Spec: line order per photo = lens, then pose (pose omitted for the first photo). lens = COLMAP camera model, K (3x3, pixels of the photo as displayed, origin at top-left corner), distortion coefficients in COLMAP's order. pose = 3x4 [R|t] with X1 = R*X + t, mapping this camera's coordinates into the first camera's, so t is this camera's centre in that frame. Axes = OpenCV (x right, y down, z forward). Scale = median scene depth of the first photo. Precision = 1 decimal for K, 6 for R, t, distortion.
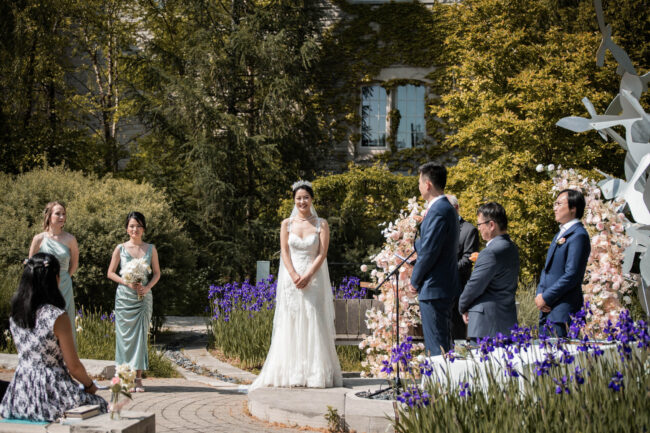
lens RADIAL K [[1293.4, 0, 325.6], [0, 1293.4, 219.7], [0, 0, 1]] dist [-0.363986, 0.000000]
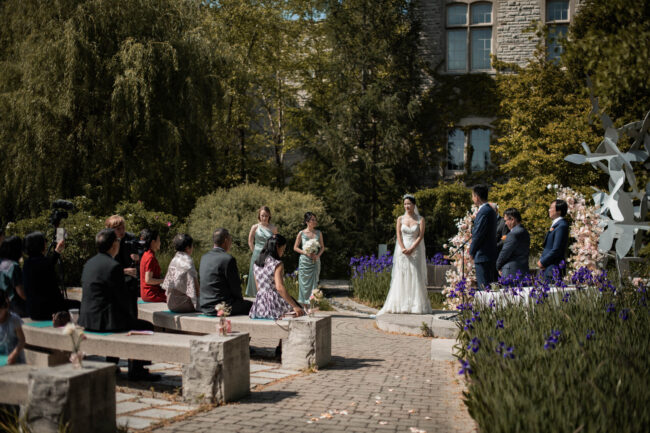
lens RADIAL K [[911.4, 0, 325.5], [0, 911.4, 214.6], [0, 0, 1]] dist [-0.083968, 0.000000]
pose [[0.994099, 0.004140, -0.108401, 0.002395], [-0.004650, 0.999979, -0.004456, 0.001857], [0.108380, 0.004934, 0.994097, -0.136190]]
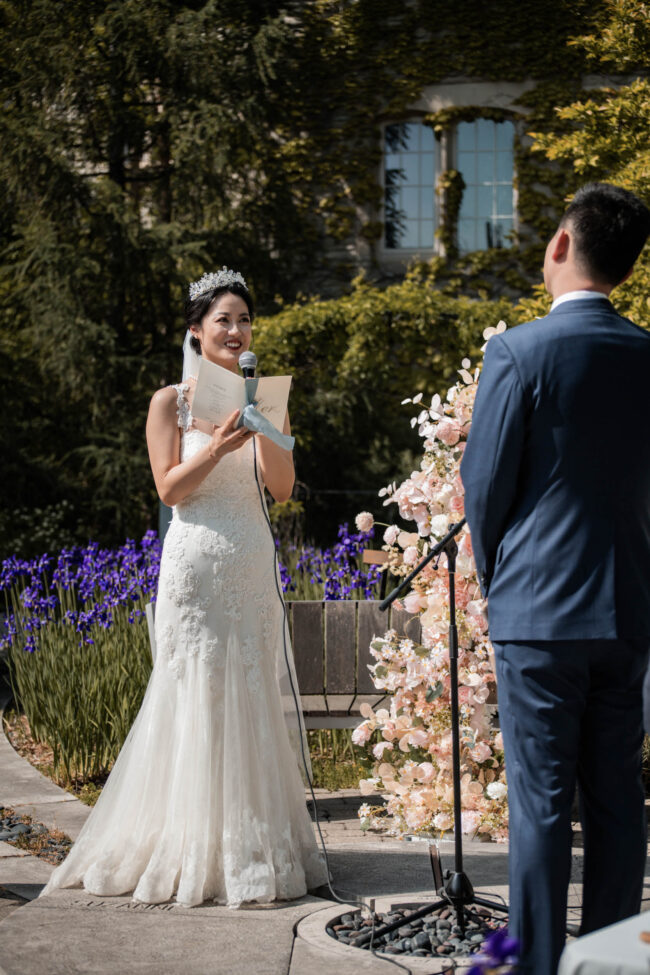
lens RADIAL K [[2262.7, 0, 325.7], [0, 2262.7, 488.5], [0, 0, 1]] dist [-0.068124, 0.000000]
pose [[0.999904, -0.012842, -0.005171, 0.015665], [0.013028, 0.999209, 0.037583, 0.002748], [0.004684, -0.037647, 0.999280, 0.254260]]
